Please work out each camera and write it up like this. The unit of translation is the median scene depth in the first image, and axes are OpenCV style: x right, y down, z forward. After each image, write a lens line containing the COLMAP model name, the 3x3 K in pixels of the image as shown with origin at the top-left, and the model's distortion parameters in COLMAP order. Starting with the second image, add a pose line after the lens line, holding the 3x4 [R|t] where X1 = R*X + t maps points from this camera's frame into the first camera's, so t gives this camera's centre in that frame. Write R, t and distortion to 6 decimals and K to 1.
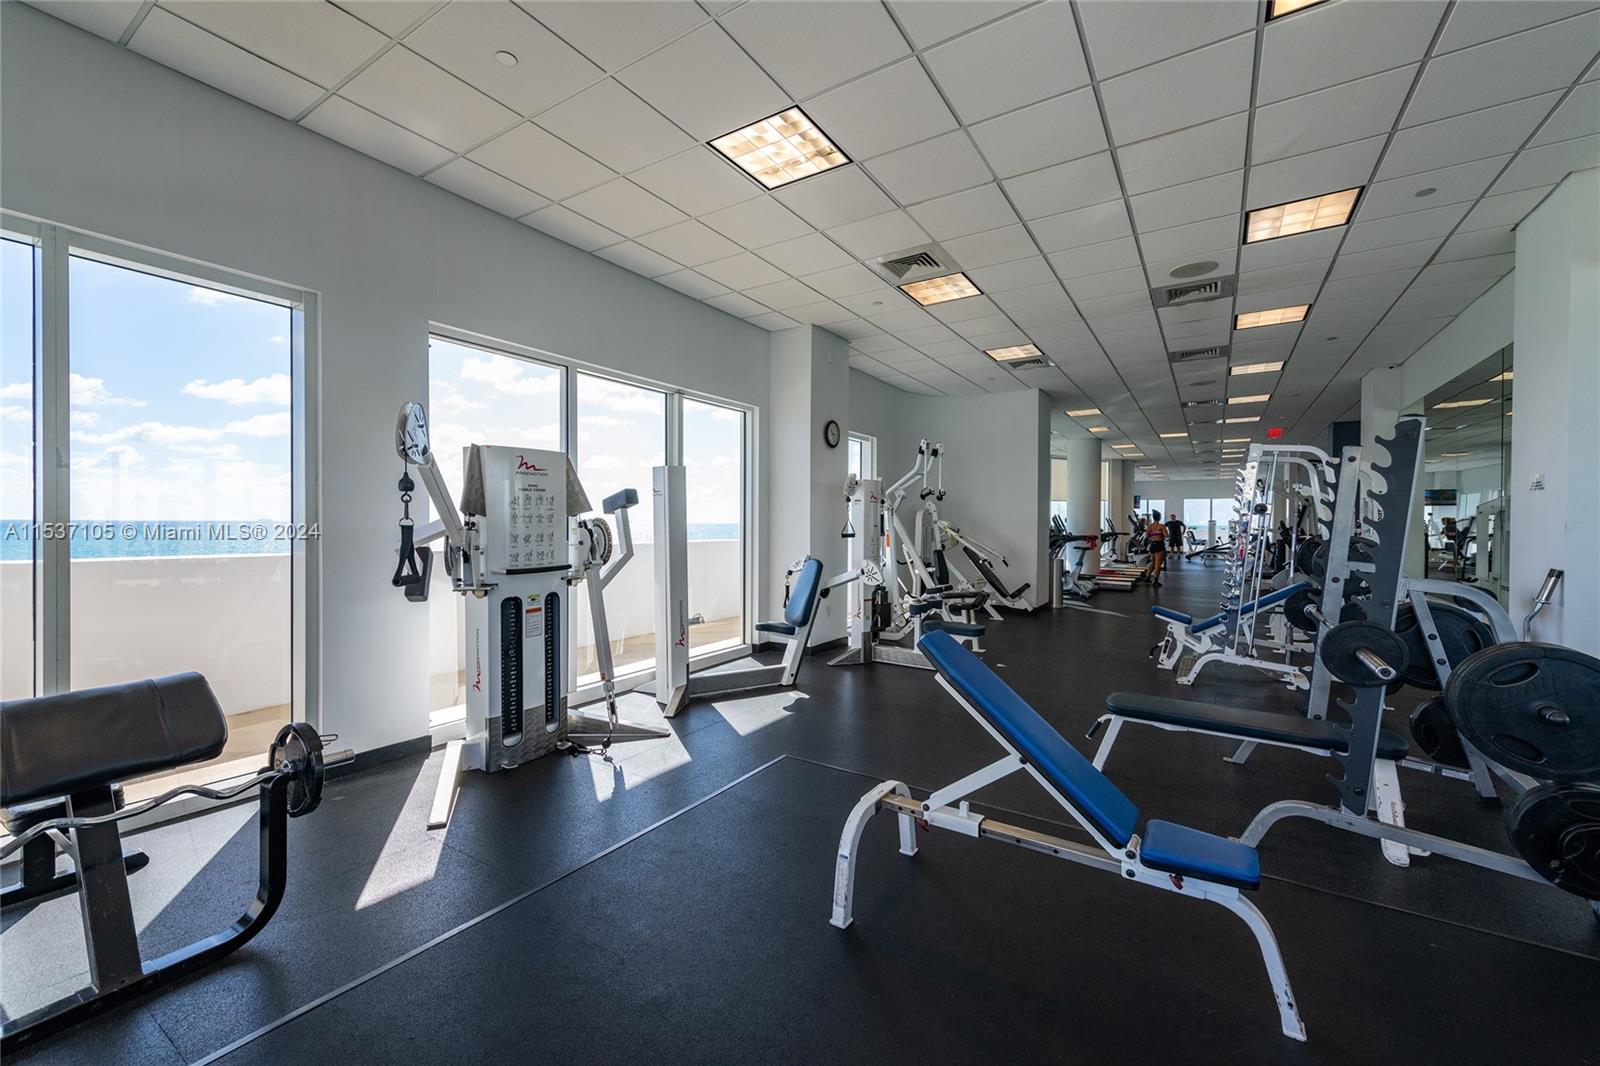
lens RADIAL K [[679.2, 0, 824.8], [0, 679.2, 510.7], [0, 0, 1]] dist [0.023745, -0.006894]
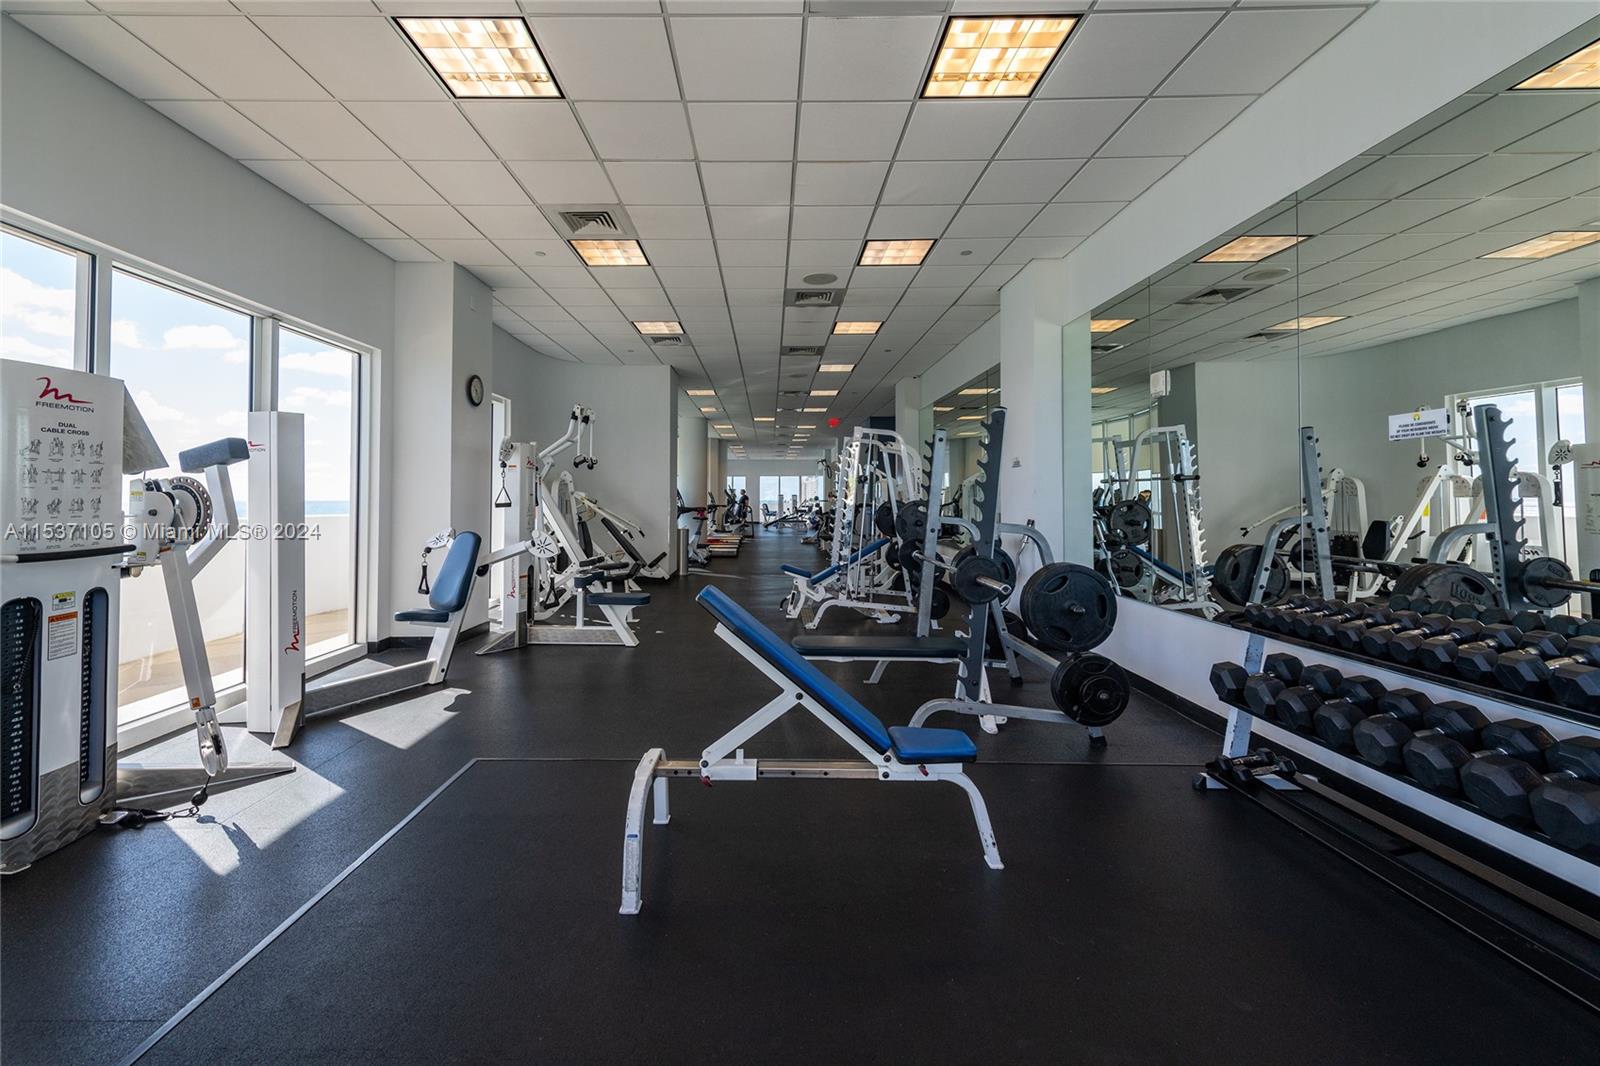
lens RADIAL K [[677.4, 0, 800.7], [0, 677.4, 468.4], [0, 0, 1]] dist [0.024929, -0.007598]
pose [[0.831084, 0.018028, 0.555855, -0.159305], [-0.000487, 0.999498, -0.031688, 0.019182], [-0.556147, 0.026064, 0.830675, 0.046808]]
